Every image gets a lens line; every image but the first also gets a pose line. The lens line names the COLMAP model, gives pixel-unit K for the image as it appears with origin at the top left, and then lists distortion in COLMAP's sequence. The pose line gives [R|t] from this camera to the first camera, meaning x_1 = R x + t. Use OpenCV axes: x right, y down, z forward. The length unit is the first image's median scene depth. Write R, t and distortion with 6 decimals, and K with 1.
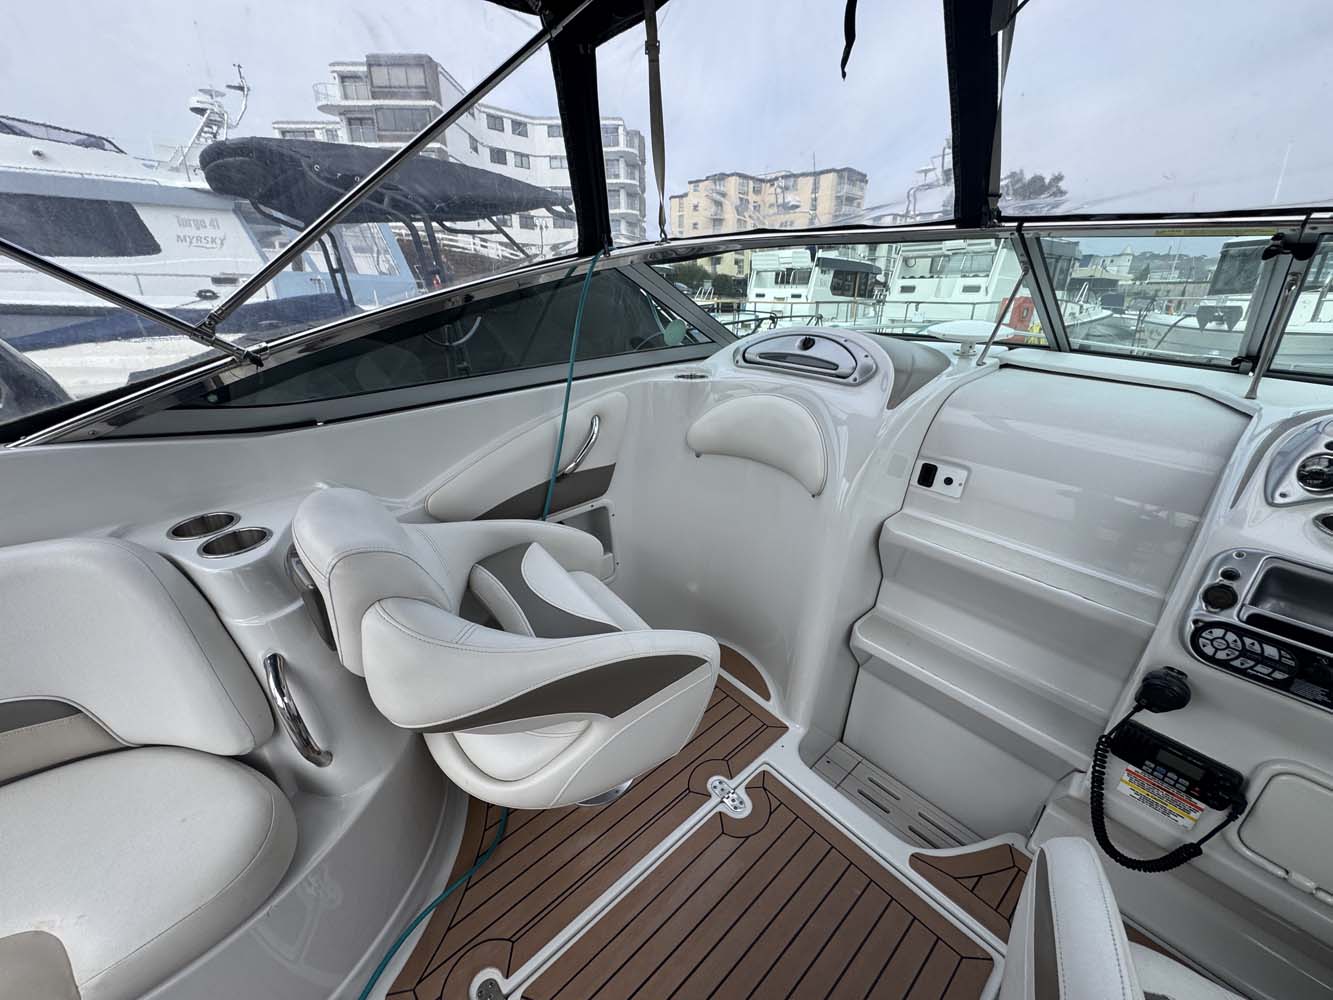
lens RADIAL K [[527.4, 0, 666.2], [0, 527.4, 499.7], [0, 0, 1]] dist [-0.003120, -0.000335]
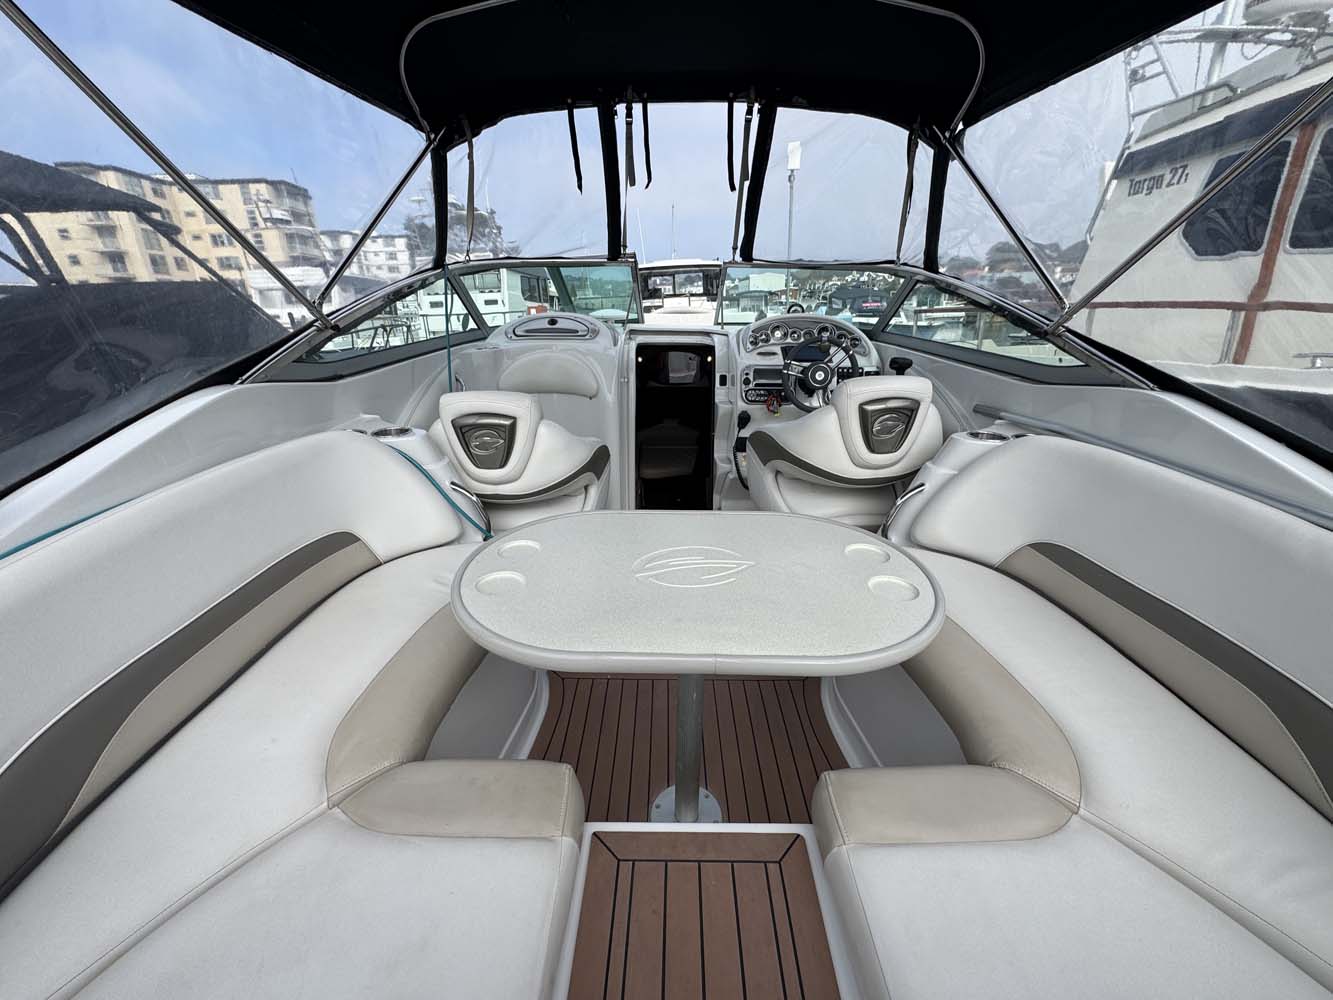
lens RADIAL K [[527.4, 0, 660.2], [0, 527.4, 504.8], [0, 0, 1]] dist [-0.003120, -0.000335]
pose [[0.659208, -0.292991, 0.692532, -1.024300], [0.310037, 0.944946, 0.104662, 0.240248], [-0.685070, 0.145716, 0.713754, -0.475343]]
